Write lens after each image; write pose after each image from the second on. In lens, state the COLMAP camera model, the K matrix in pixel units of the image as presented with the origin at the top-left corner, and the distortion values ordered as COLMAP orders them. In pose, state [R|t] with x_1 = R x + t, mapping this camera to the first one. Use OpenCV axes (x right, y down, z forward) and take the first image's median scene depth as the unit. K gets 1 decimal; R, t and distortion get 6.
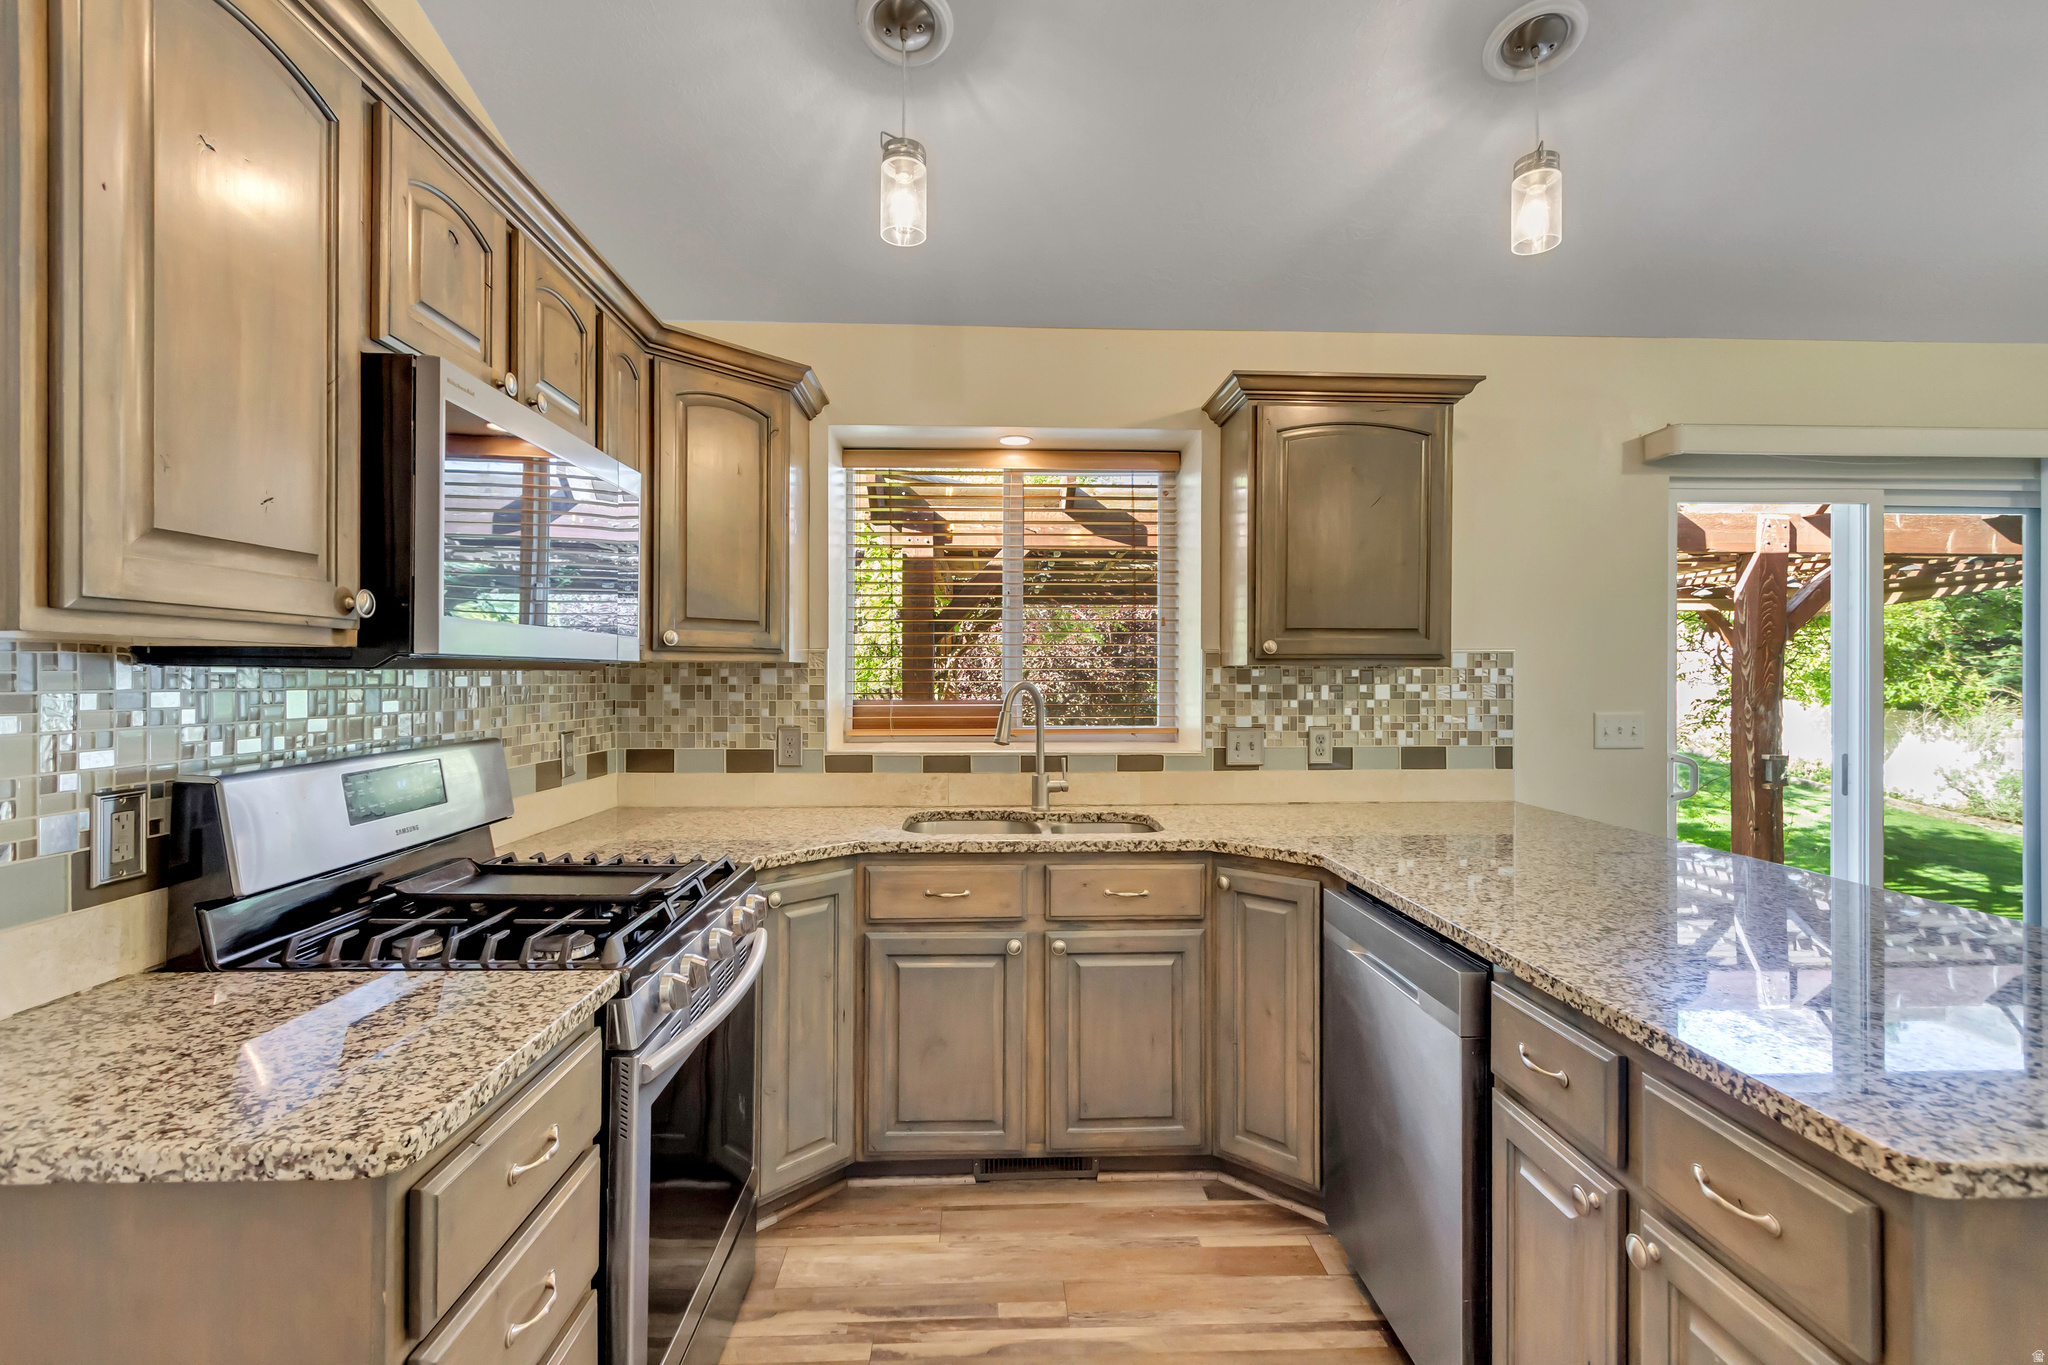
lens RADIAL K [[933.3, 0, 1027.2], [0, 933.3, 673.7], [0, 0, 1]] dist [0.008768, -0.004002]
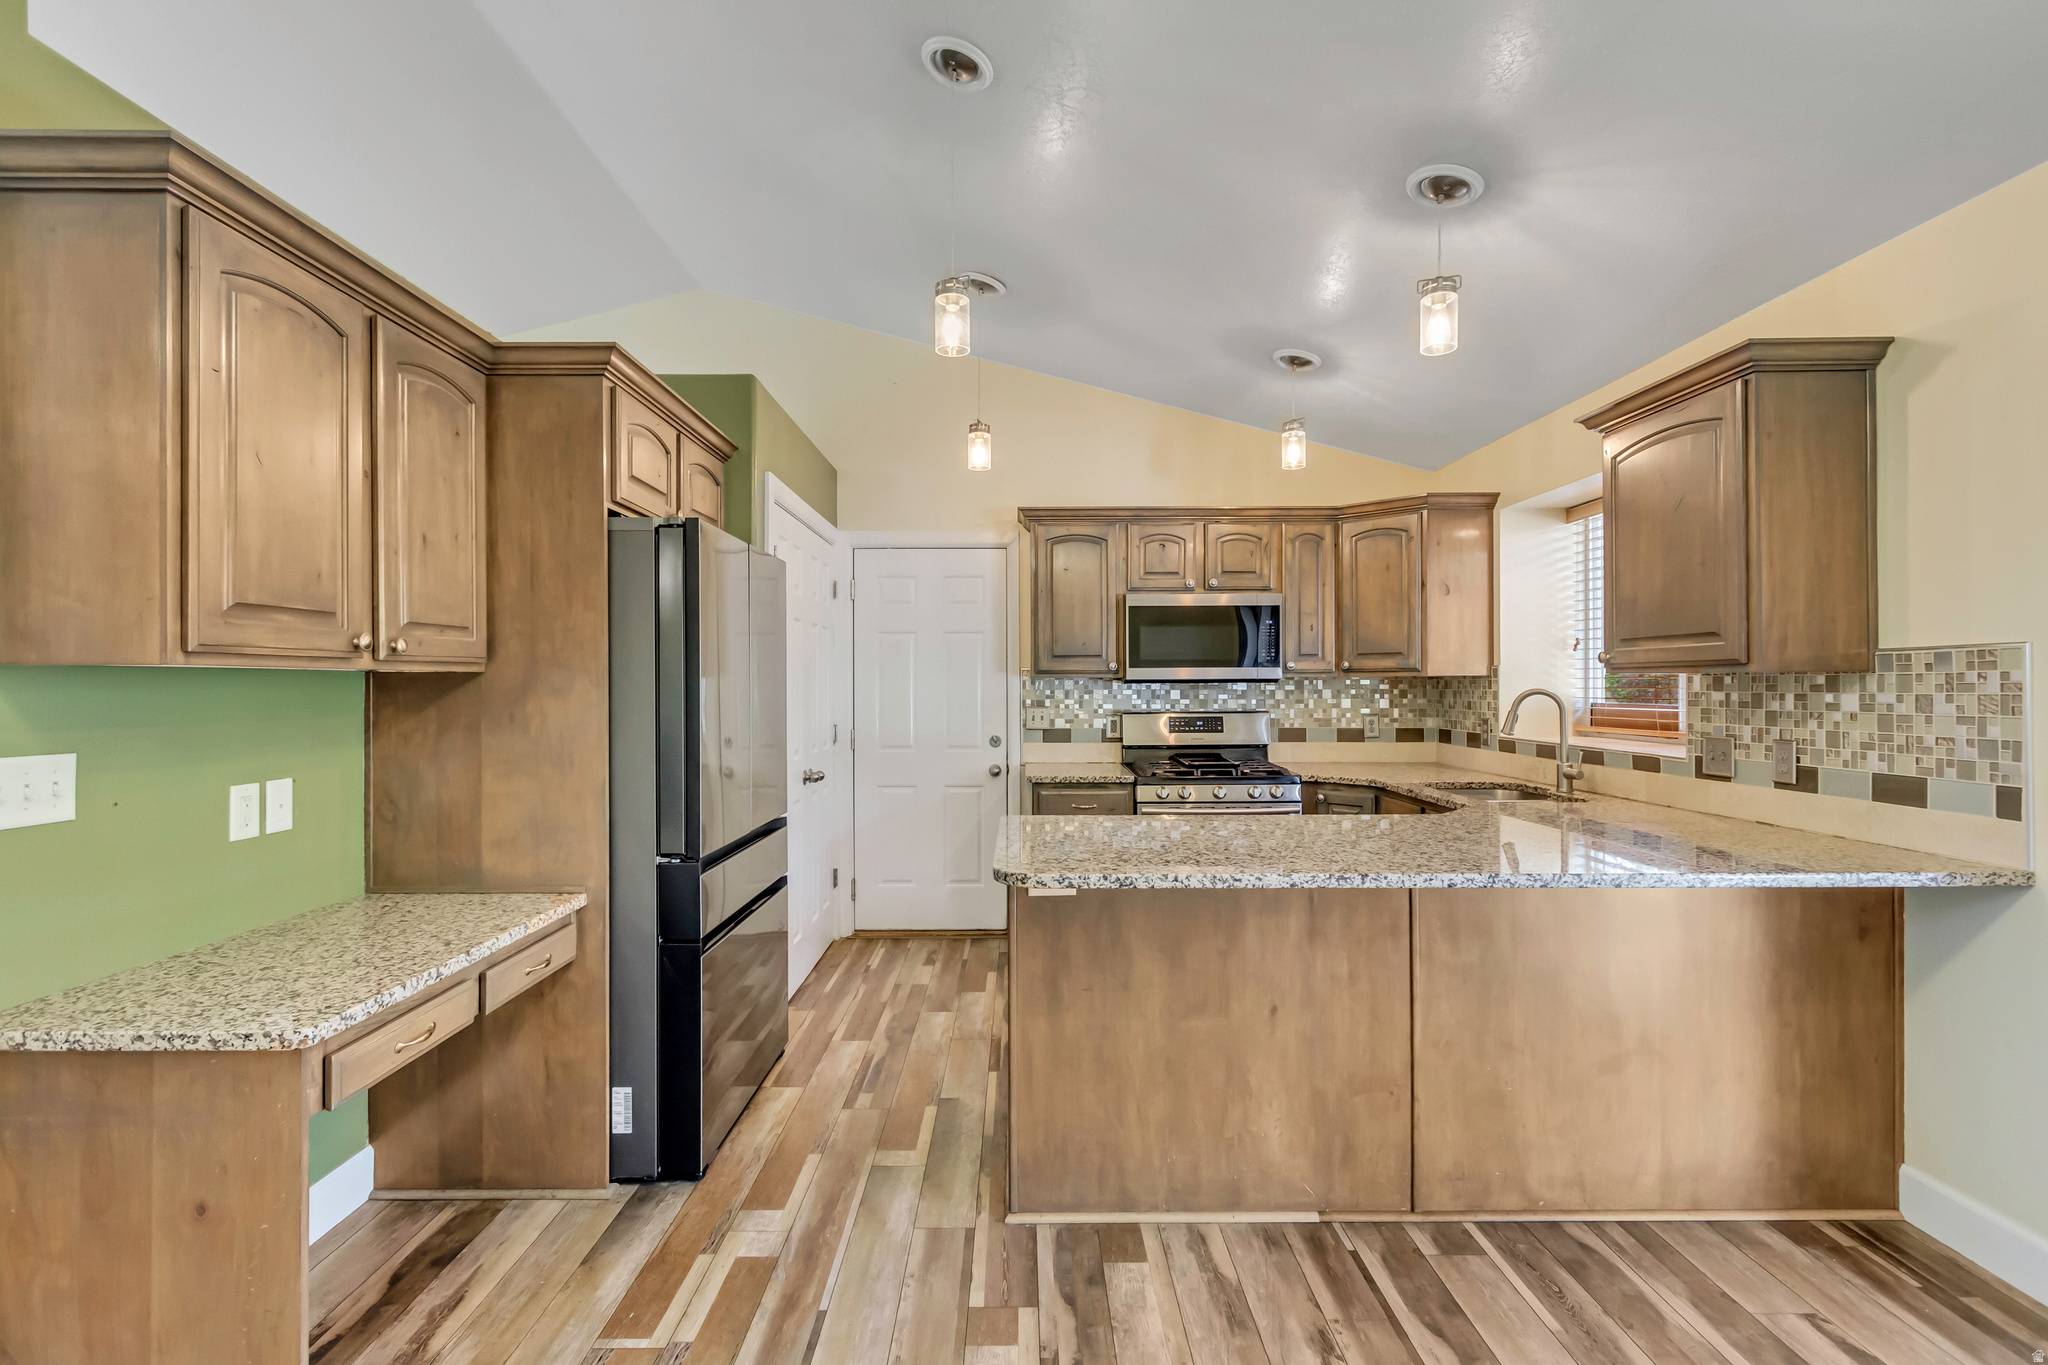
lens RADIAL K [[933.3, 0, 1032.8], [0, 933.3, 686.9], [0, 0, 1]] dist [0.008768, -0.004002]
pose [[-0.026988, 0.001270, -0.999635, 1.225360], [0.006829, 0.999976, 0.001086, 0.000249], [0.999612, -0.006797, -0.026996, 0.315522]]
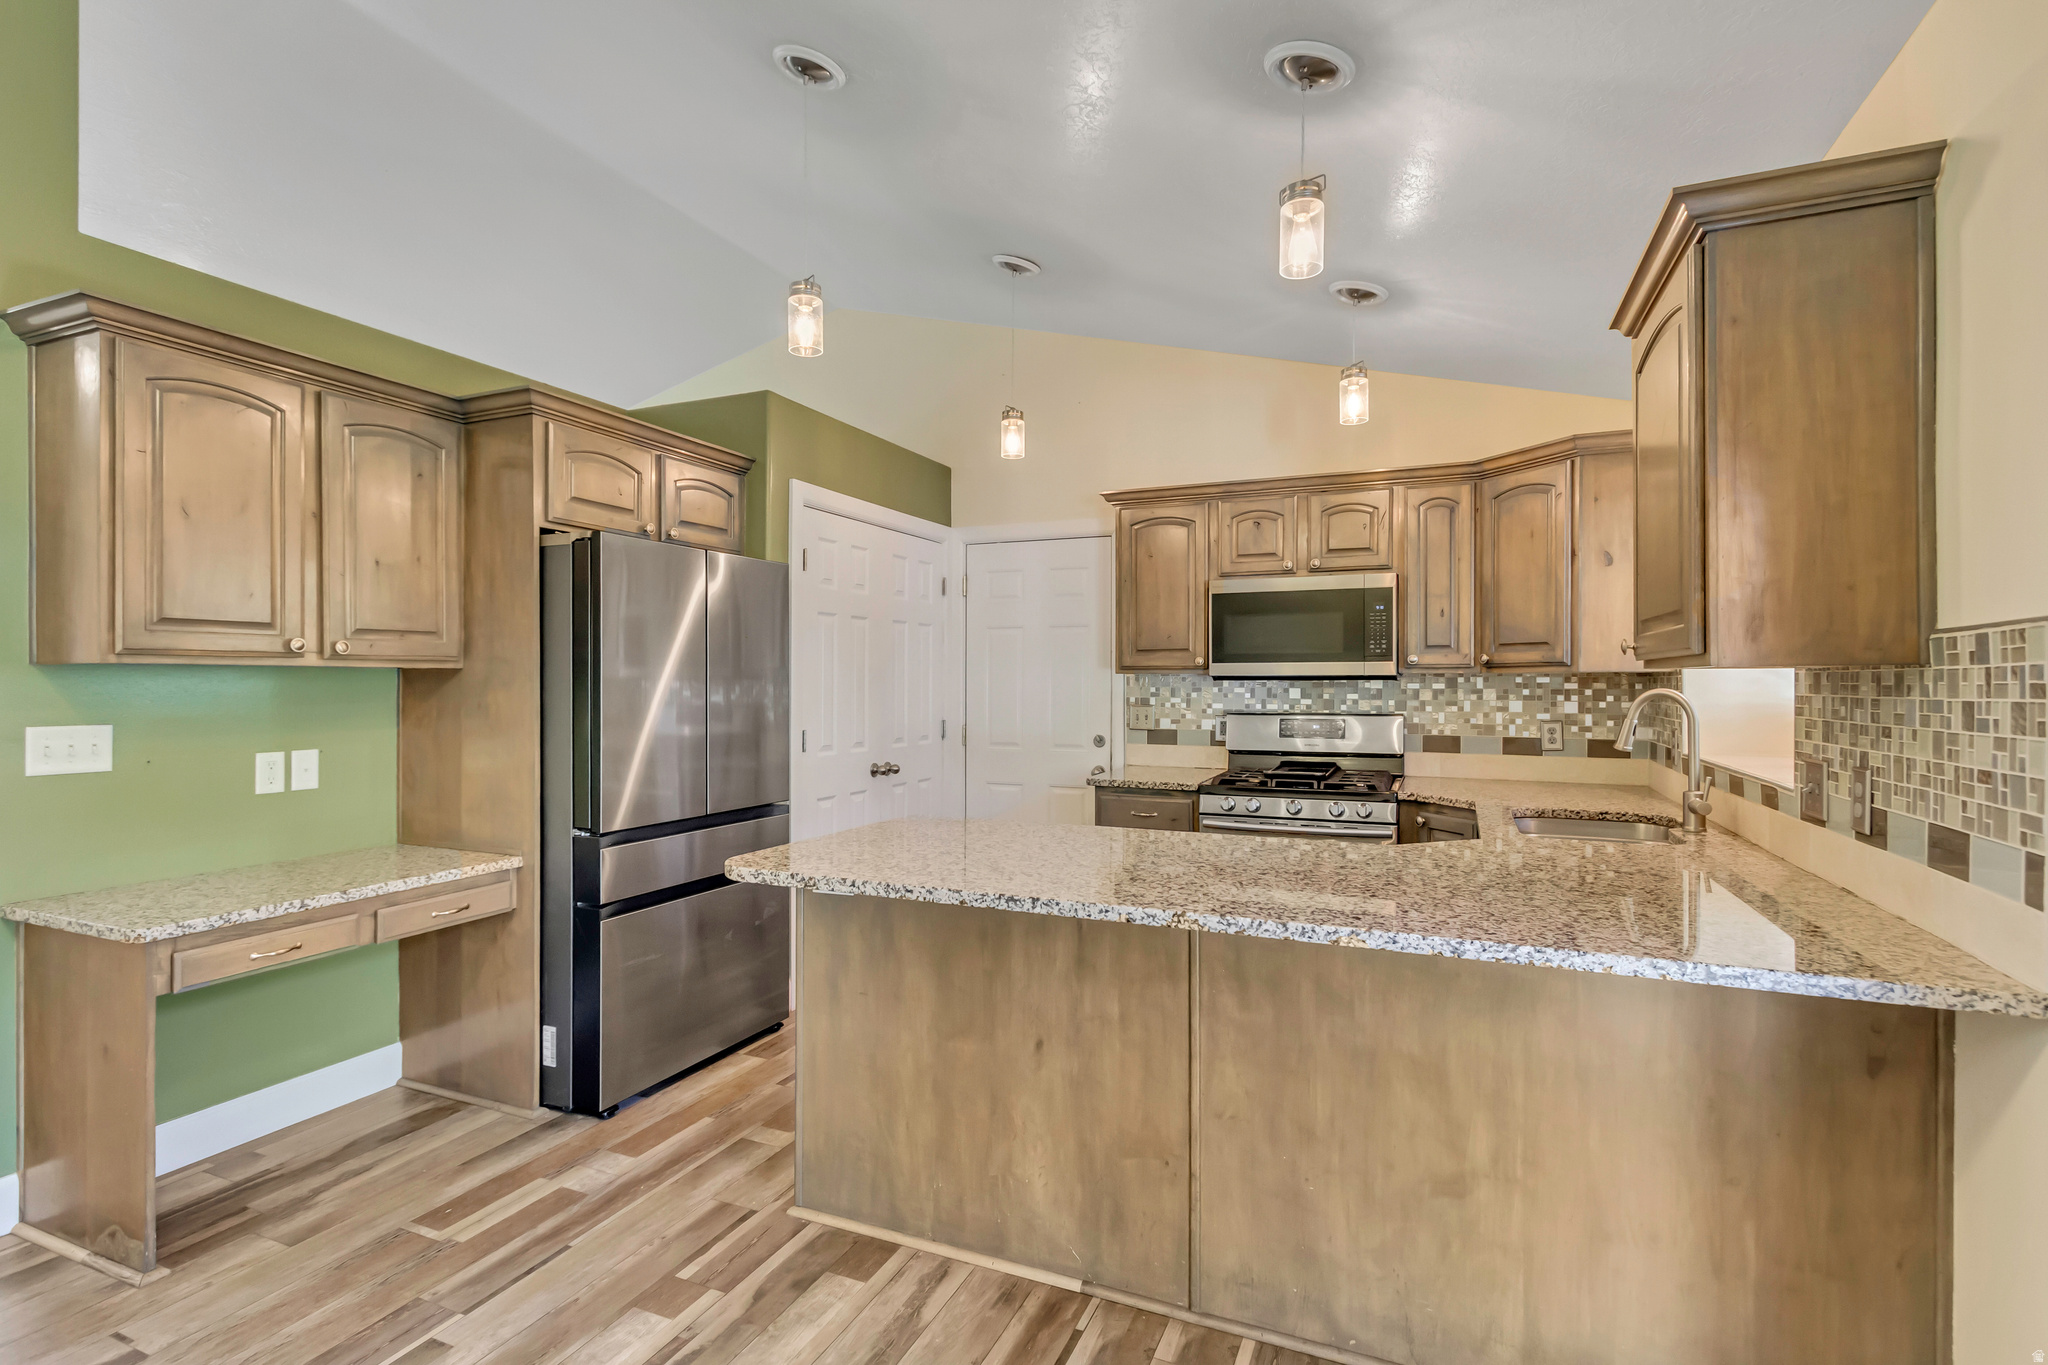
lens RADIAL K [[980.9, 0, 1032.5], [0, 980.9, 686.3], [0, 0, 1]] dist [0.005074, 0.000409]
pose [[-0.429624, 0.002188, -0.903005, 1.106626], [0.001095, 0.999998, 0.001902, 0.002936], [0.903007, -0.000171, -0.429626, 0.798330]]
